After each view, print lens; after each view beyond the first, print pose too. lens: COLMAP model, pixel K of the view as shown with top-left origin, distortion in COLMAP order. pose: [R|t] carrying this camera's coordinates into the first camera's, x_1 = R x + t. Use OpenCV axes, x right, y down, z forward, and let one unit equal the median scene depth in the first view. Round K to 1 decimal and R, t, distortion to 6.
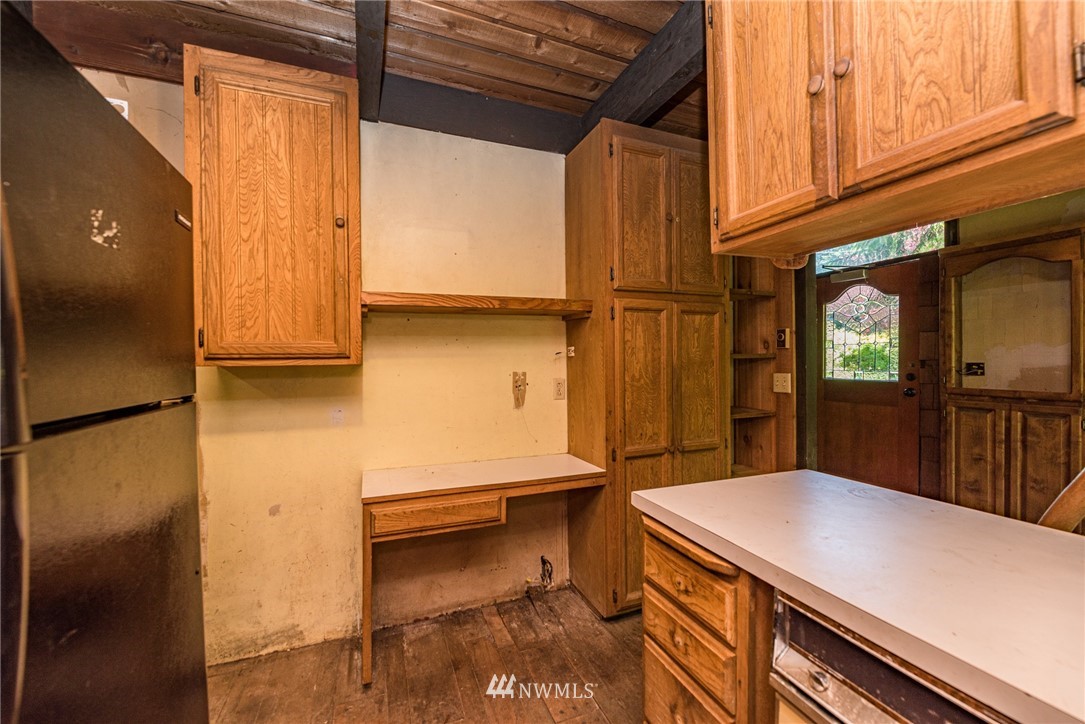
lens RADIAL K [[428.4, 0, 537.9], [0, 428.4, 362.5], [0, 0, 1]] dist [-0.003153, -0.002922]
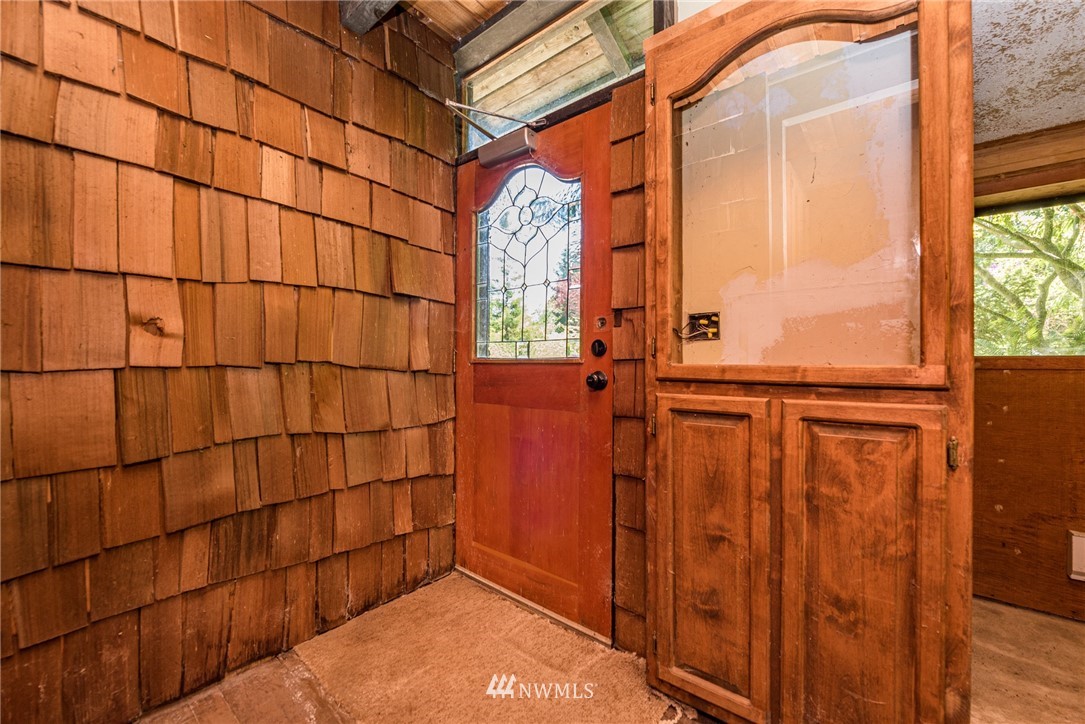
lens RADIAL K [[428.4, 0, 543.4], [0, 428.4, 365.1], [0, 0, 1]] dist [-0.003153, -0.002922]
pose [[0.870034, 0.003178, 0.492981, 0.648587], [-0.003488, 0.999994, -0.000290, 0.058825], [-0.492979, -0.001467, 0.870040, 0.683560]]
